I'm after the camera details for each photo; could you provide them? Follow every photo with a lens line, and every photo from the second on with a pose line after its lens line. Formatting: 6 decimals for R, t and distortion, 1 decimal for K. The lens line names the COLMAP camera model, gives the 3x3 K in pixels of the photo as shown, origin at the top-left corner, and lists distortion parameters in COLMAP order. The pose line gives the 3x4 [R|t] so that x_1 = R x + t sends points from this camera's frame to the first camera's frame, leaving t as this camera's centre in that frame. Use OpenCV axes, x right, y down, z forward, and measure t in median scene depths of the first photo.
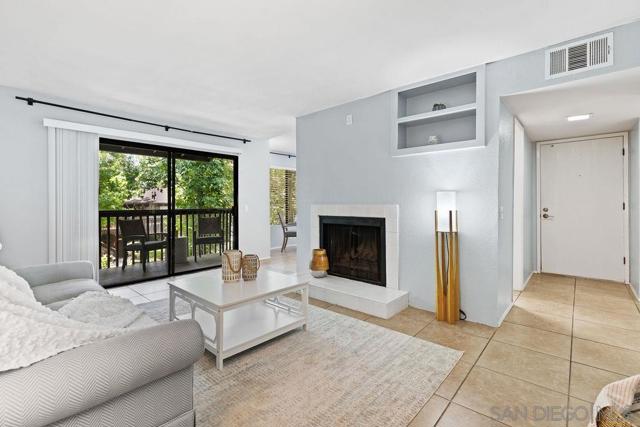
lens RADIAL K [[302.9, 0, 303.4], [0, 302.9, 200.9], [0, 0, 1]] dist [-0.003191, 0.001691]
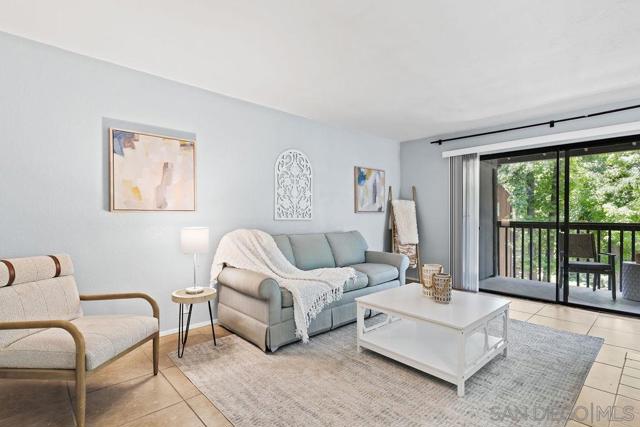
lens RADIAL K [[302.9, 0, 320.5], [0, 302.9, 216.7], [0, 0, 1]] dist [-0.003191, 0.001691]
pose [[-0.078195, 0.004950, -0.996926, 0.796730], [0.008416, 0.999955, 0.004305, 0.010885], [0.996903, -0.008054, -0.078233, 0.808506]]
